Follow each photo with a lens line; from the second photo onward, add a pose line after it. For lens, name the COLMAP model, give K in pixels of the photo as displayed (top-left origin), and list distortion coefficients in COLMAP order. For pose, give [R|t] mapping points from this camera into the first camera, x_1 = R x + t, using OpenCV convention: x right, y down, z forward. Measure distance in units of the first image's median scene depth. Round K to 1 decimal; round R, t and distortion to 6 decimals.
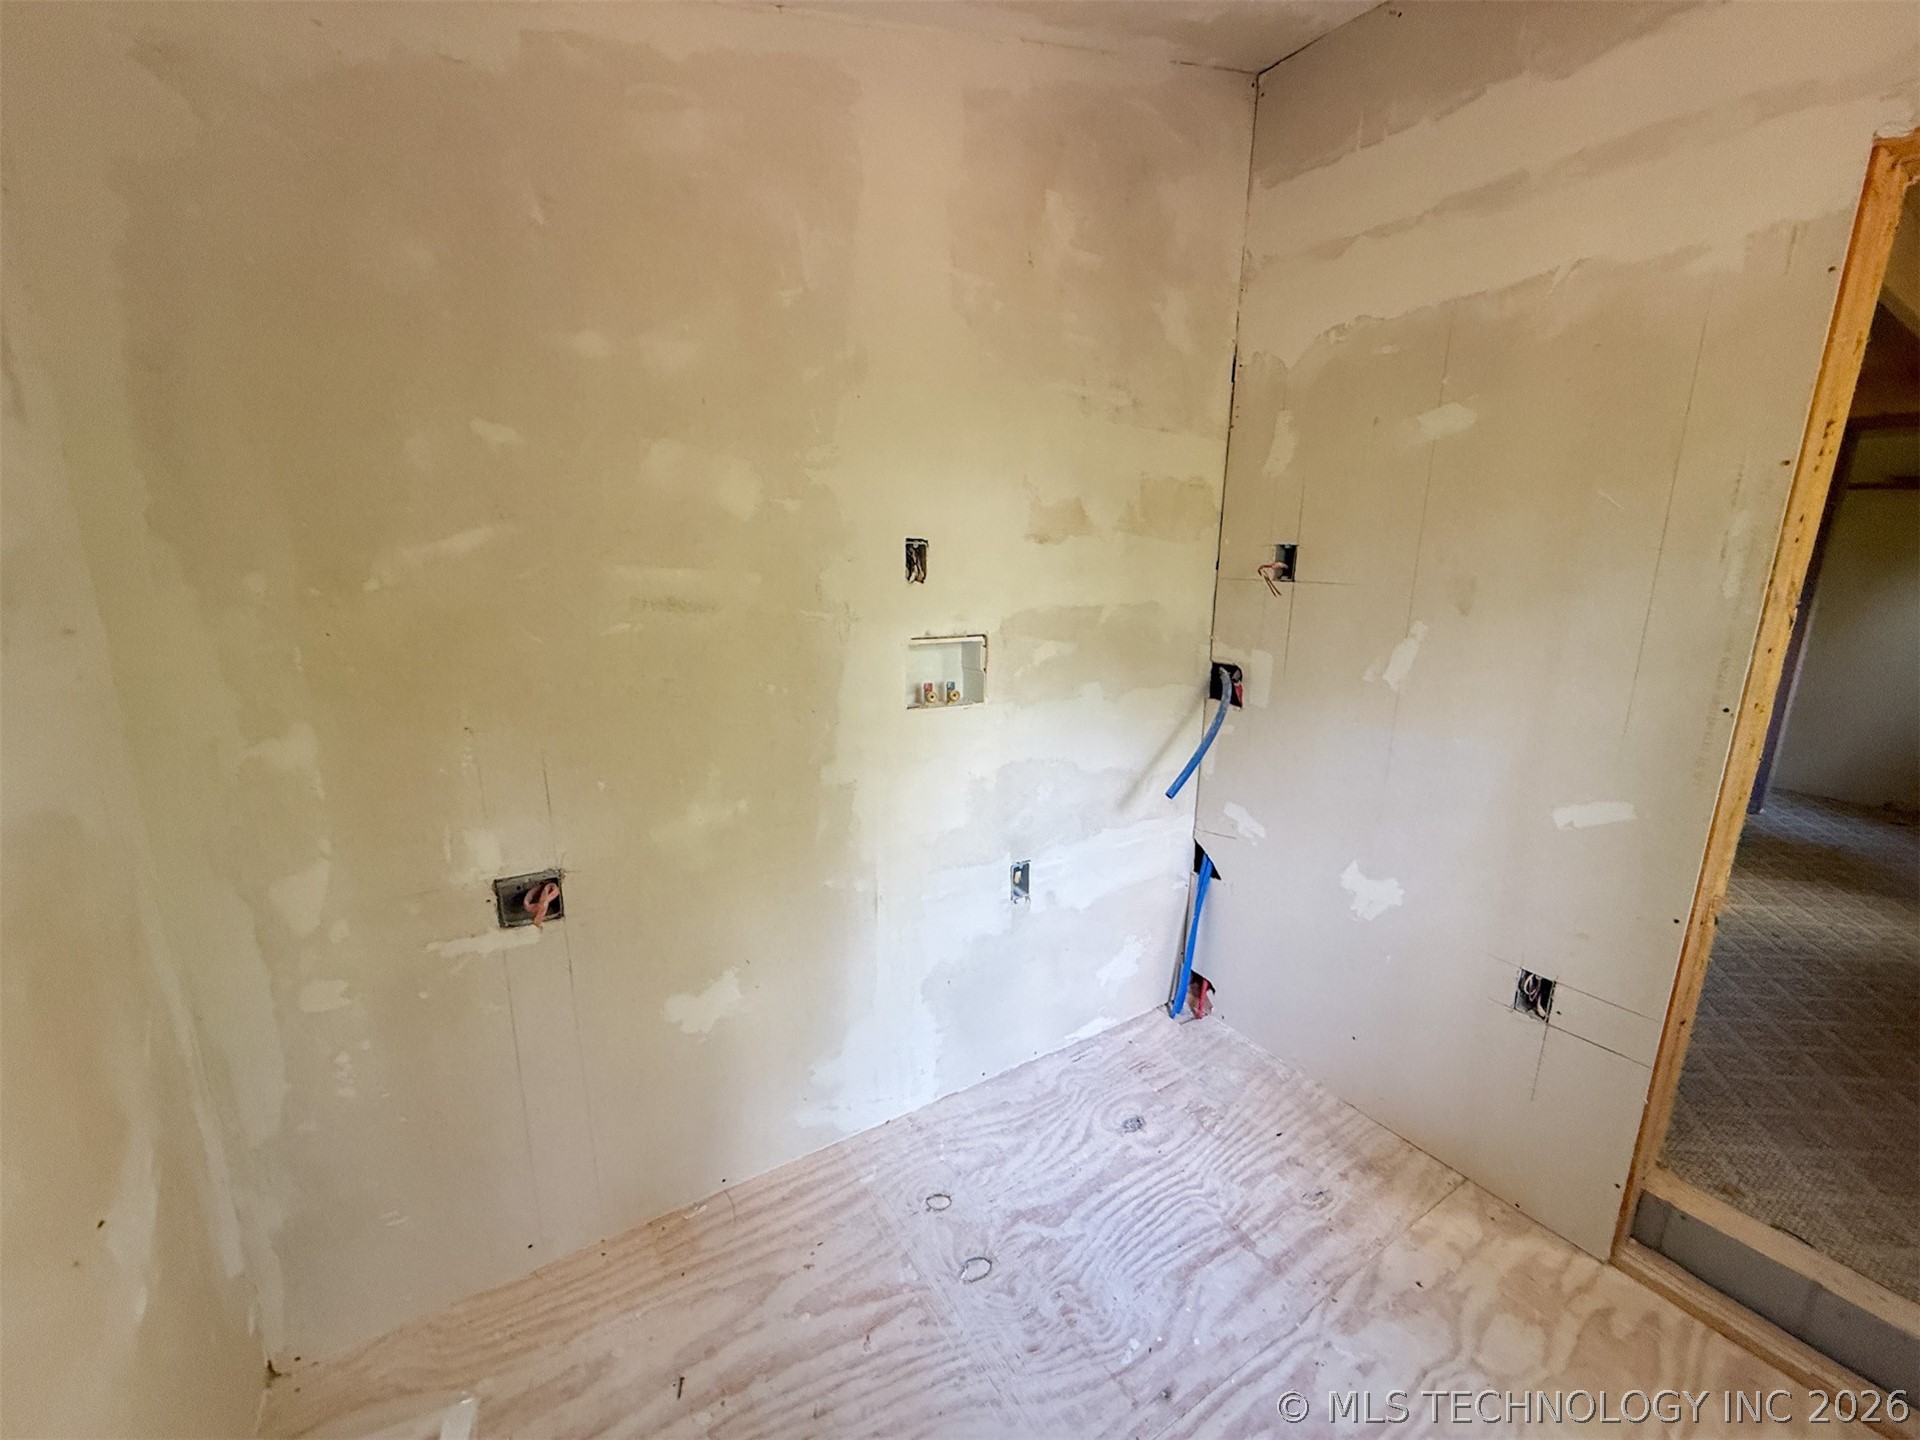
lens RADIAL K [[762.1, 0, 959.2], [0, 762.1, 728.8], [0, 0, 1]] dist [0.002023, -0.000570]
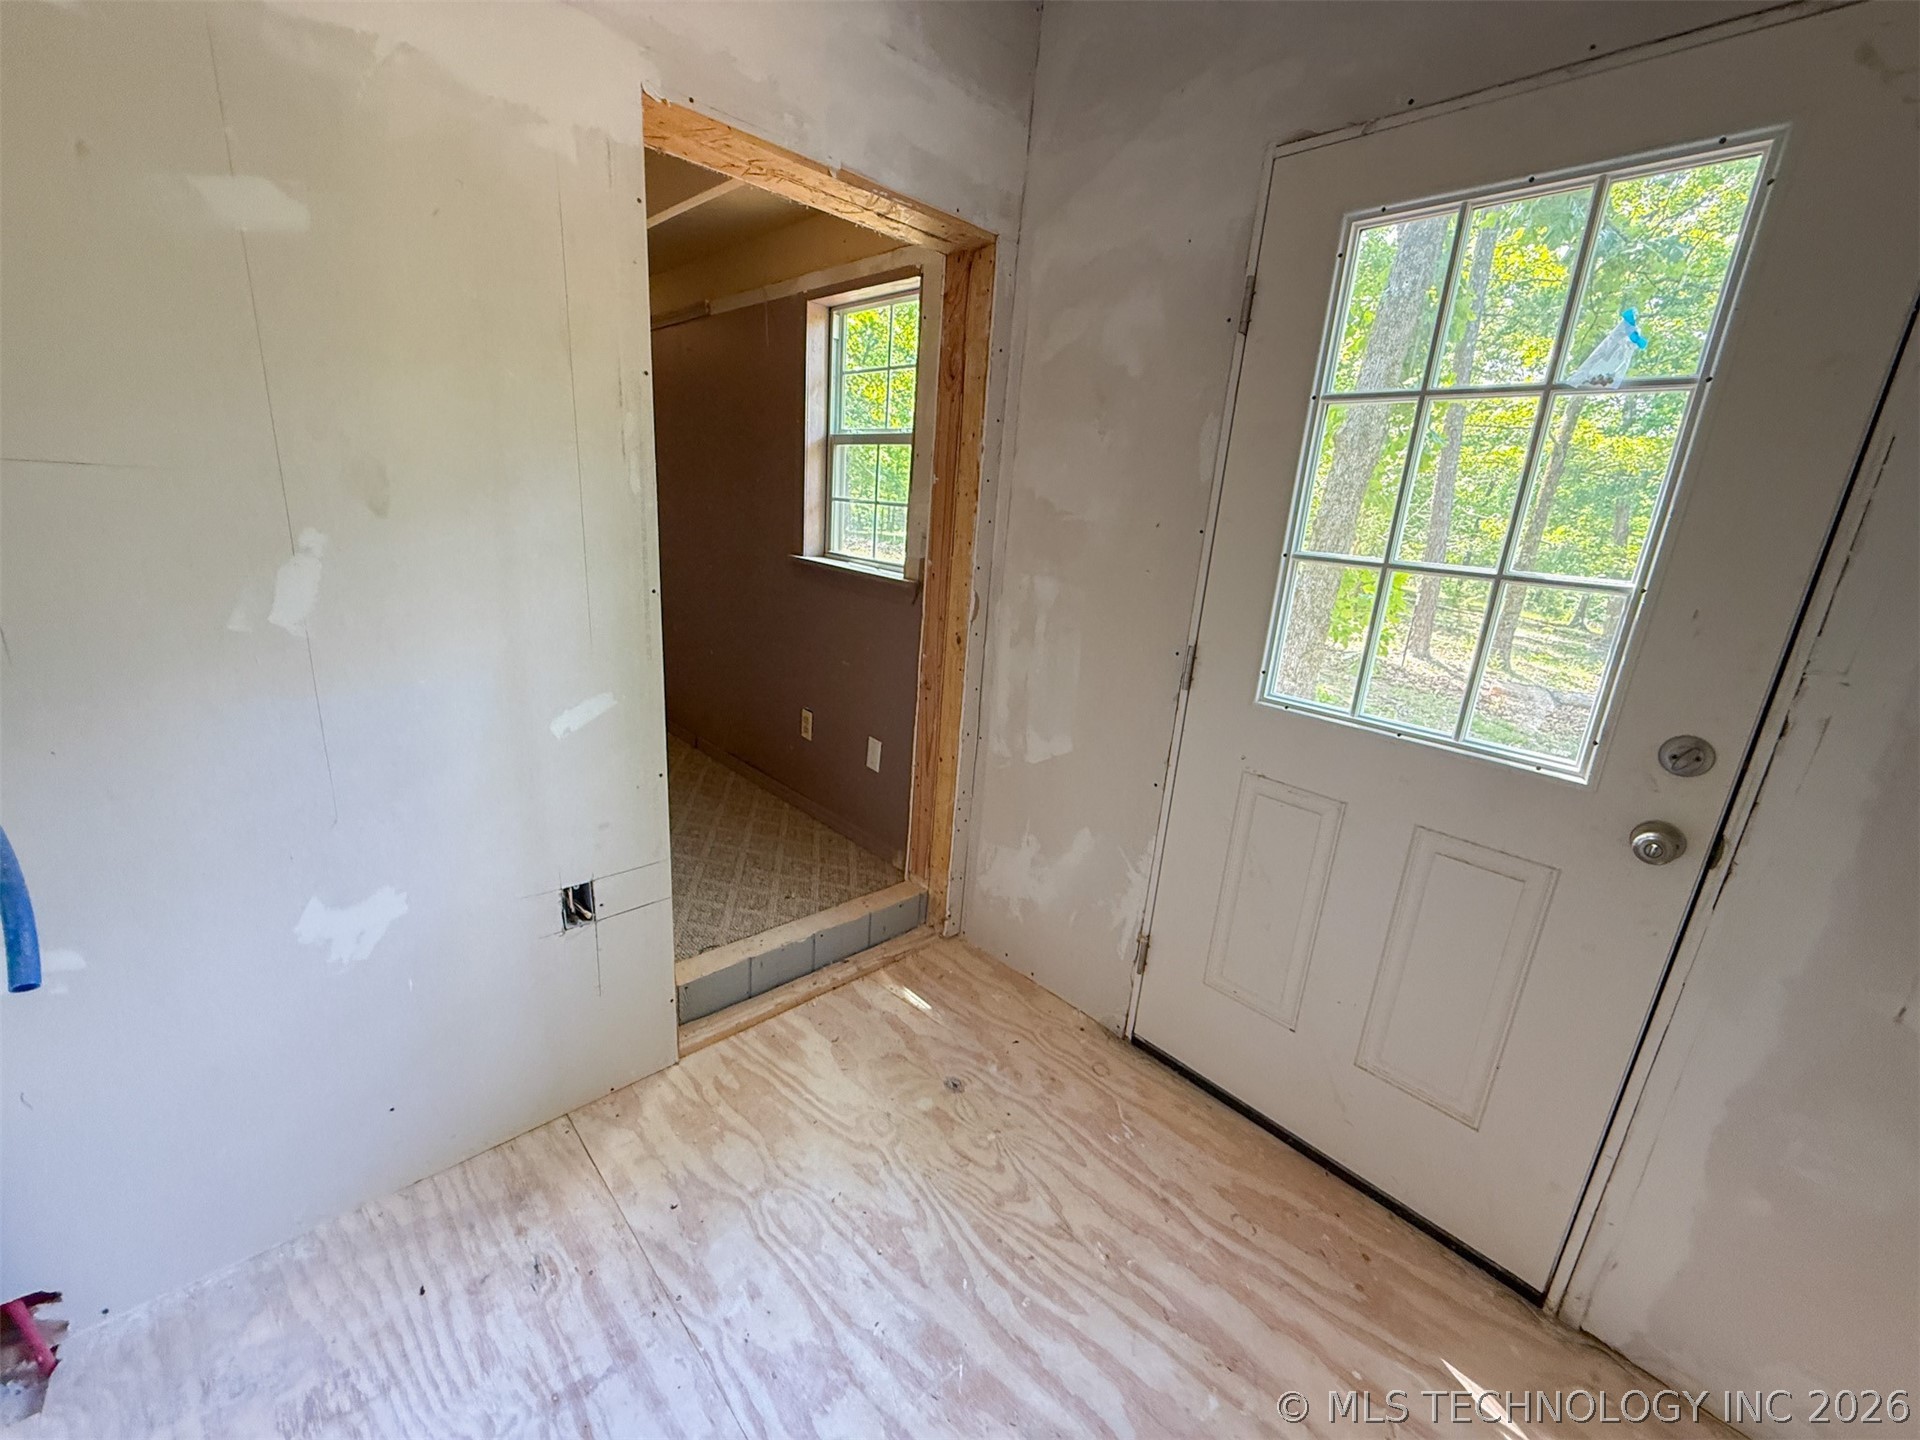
lens RADIAL K [[762.1, 0, 948.5], [0, 762.1, 725.6], [0, 0, 1]] dist [0.002023, -0.000570]
pose [[-0.183200, -0.301471, 0.935710, -0.189269], [0.150216, 0.932057, 0.329704, -0.121860], [-0.971531, 0.200960, -0.125467, 0.602526]]
